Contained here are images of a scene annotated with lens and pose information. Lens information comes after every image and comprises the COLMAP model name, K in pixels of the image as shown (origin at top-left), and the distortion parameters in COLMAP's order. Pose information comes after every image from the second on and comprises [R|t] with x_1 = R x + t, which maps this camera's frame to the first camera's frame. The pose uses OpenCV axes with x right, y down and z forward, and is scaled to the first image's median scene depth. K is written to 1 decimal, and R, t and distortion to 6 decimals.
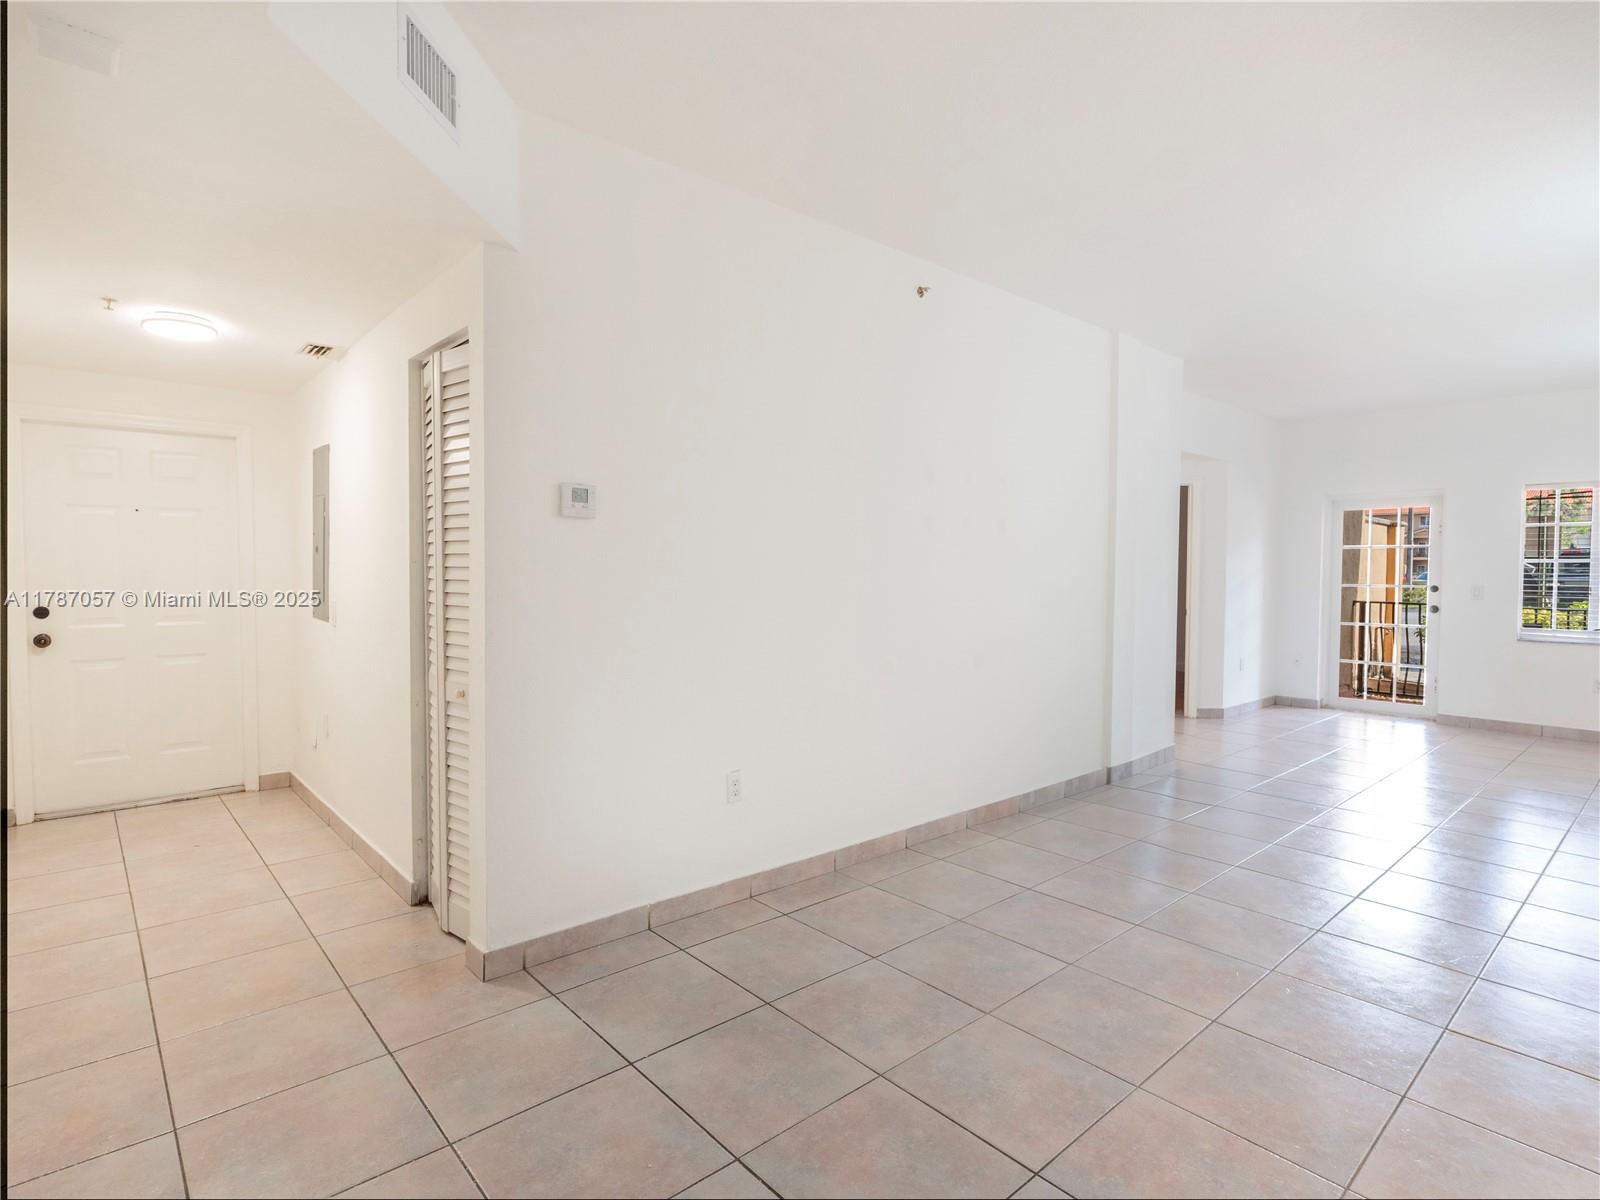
lens RADIAL K [[827.1, 0, 800.7], [0, 827.1, 597.9], [0, 0, 1]] dist [-0.003414, -0.000754]
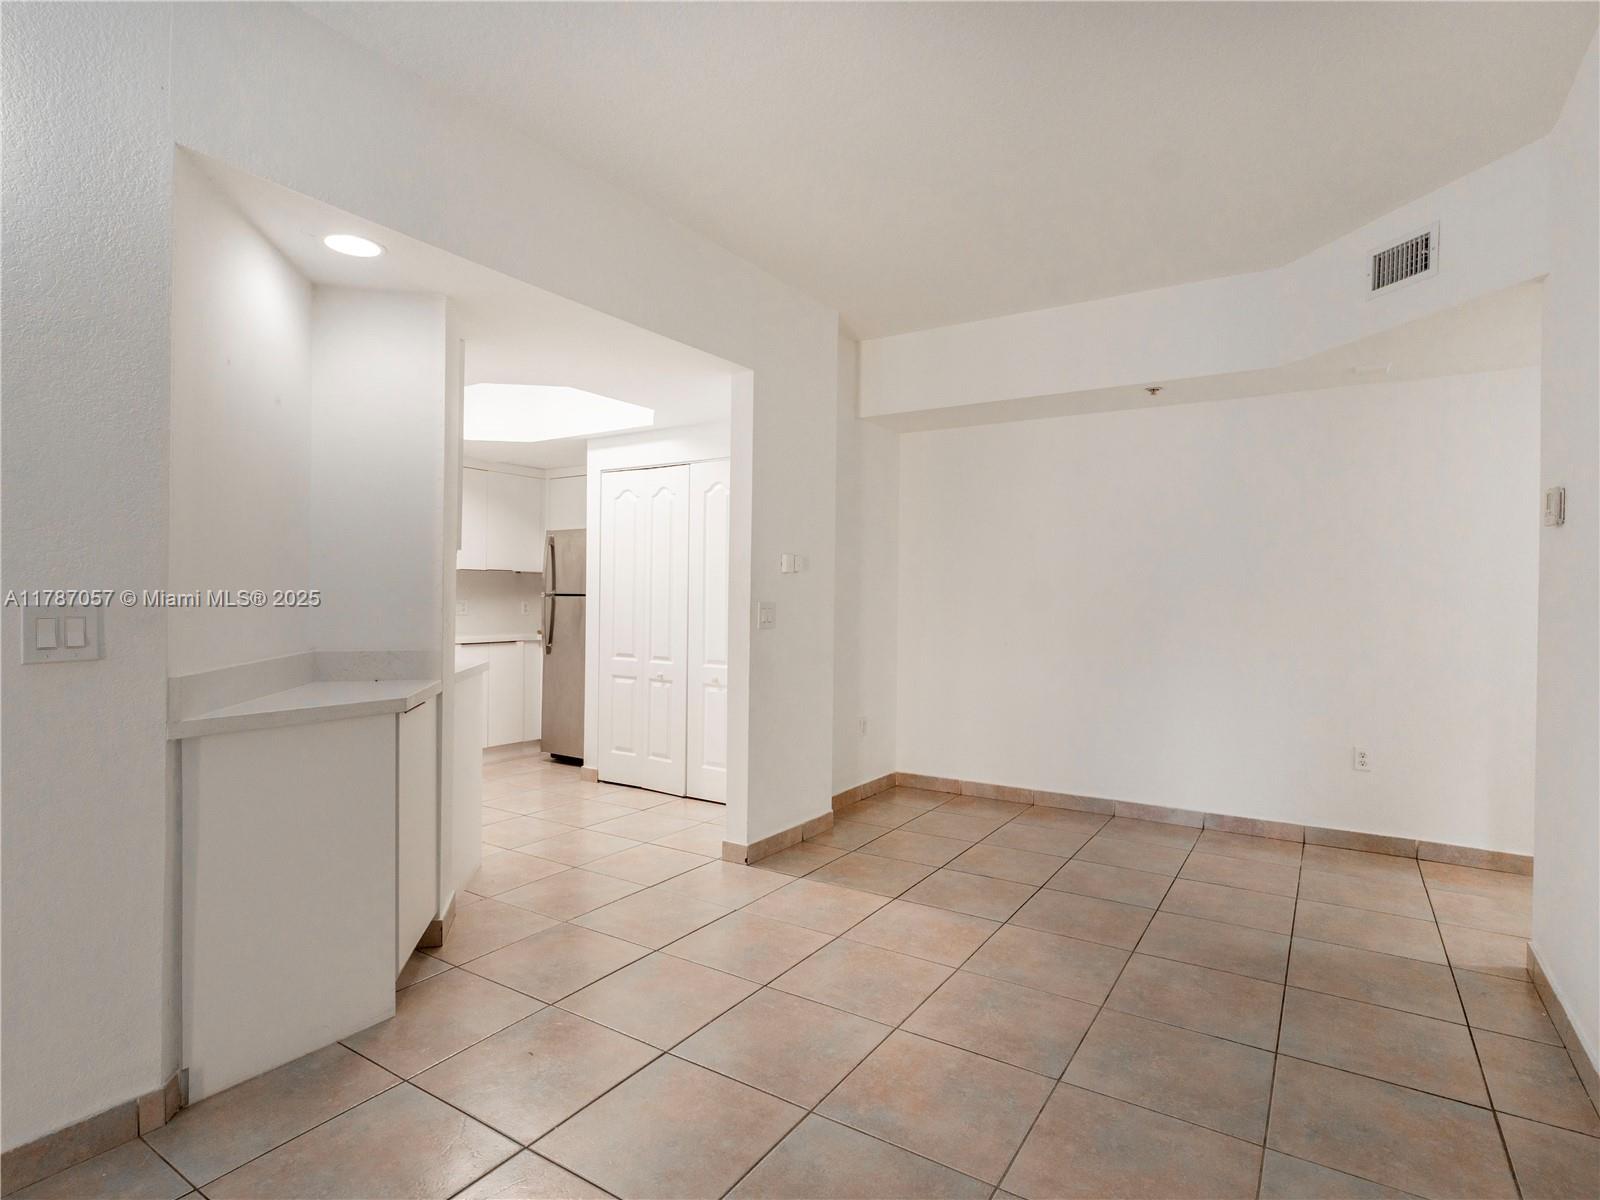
lens RADIAL K [[827.1, 0, 800.0], [0, 827.1, 598.3], [0, 0, 1]] dist [-0.003414, -0.000754]
pose [[-0.964267, -0.015873, -0.264455, 0.869682], [-0.025222, 0.999170, 0.031991, -0.026191], [0.263728, 0.037518, -0.963867, 1.878676]]
